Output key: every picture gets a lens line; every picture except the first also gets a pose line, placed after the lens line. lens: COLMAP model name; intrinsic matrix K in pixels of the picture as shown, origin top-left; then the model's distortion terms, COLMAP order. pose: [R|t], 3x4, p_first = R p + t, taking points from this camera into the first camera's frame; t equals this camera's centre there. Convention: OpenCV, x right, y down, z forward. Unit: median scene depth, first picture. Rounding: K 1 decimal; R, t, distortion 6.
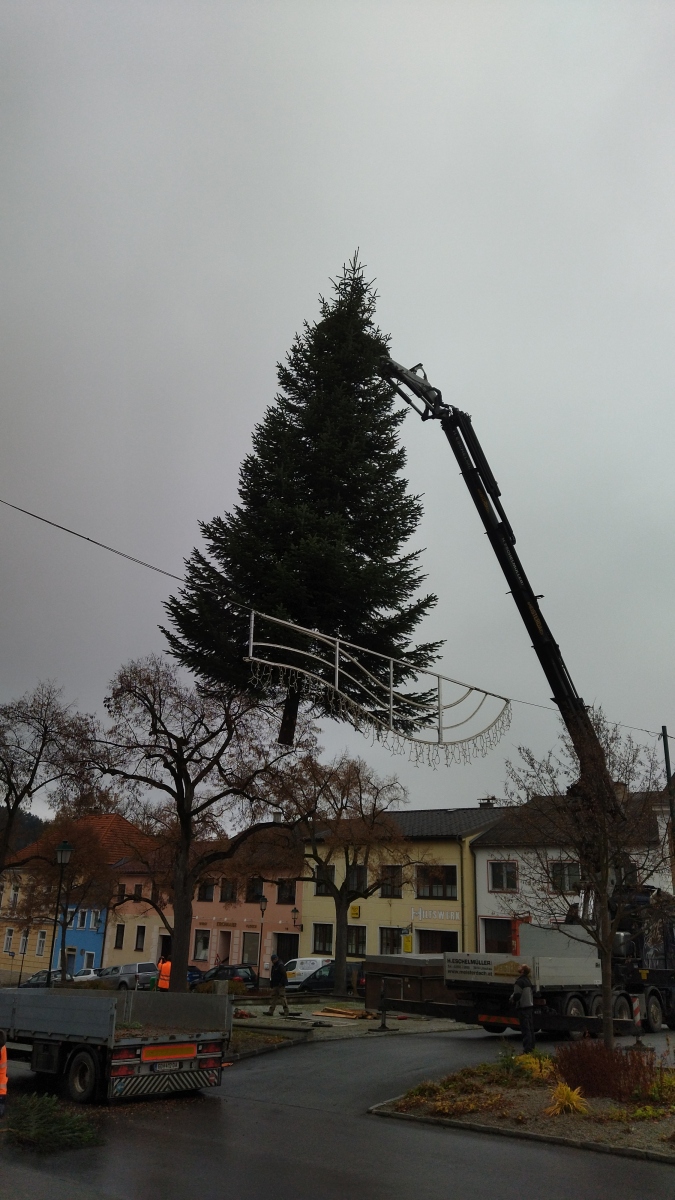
lens RADIAL K [[908.4, 0, 343.1], [0, 908.4, 595.9], [0, 0, 1]] dist [0.119824, -0.172459]
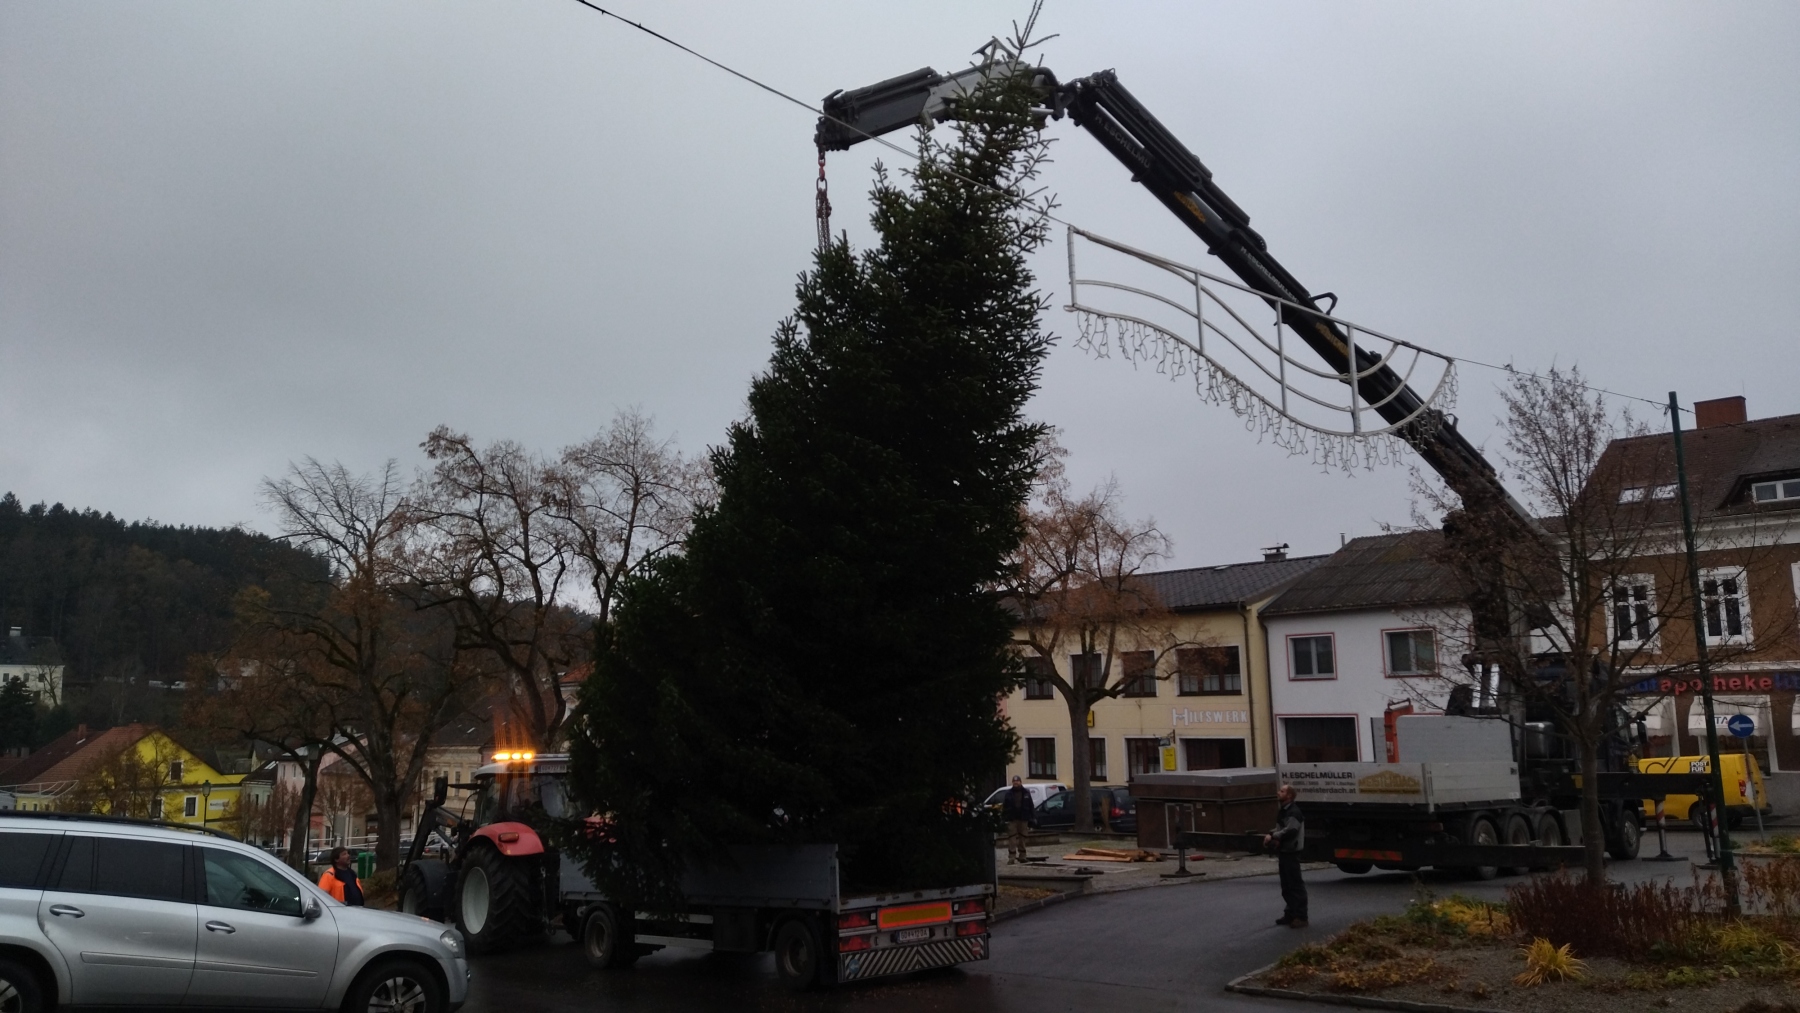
lens RADIAL K [[1362.6, 0, 913.1], [0, 1362.6, 506.9], [0, 0, 1]] dist [0.119824, -0.172459]
pose [[0.994801, -0.063767, -0.079404, -0.059815], [0.076394, 0.982859, 0.167785, 0.016707], [0.067344, -0.172978, 0.982621, 0.035891]]
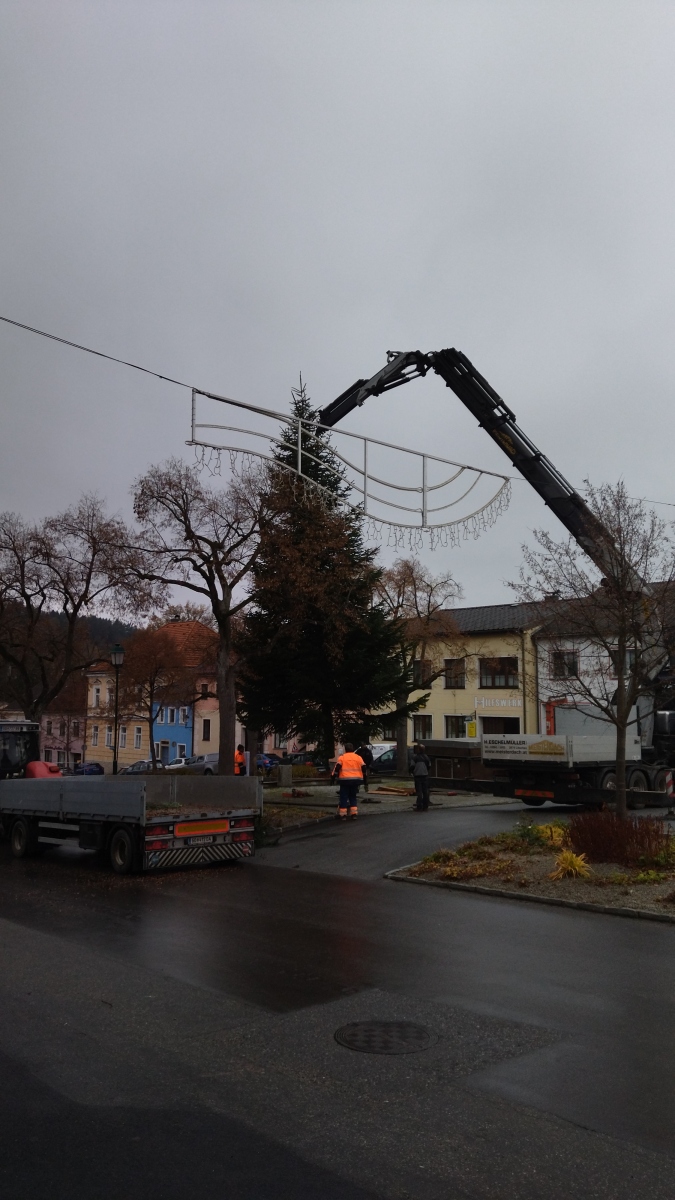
lens RADIAL K [[908.4, 0, 342.0], [0, 908.4, 604.8], [0, 0, 1]] dist [0.119824, -0.172459]
pose [[0.995041, -0.039686, -0.091208, 0.052873], [0.058715, 0.974508, 0.216532, 0.016098], [0.080290, -0.220814, 0.972006, 0.030873]]
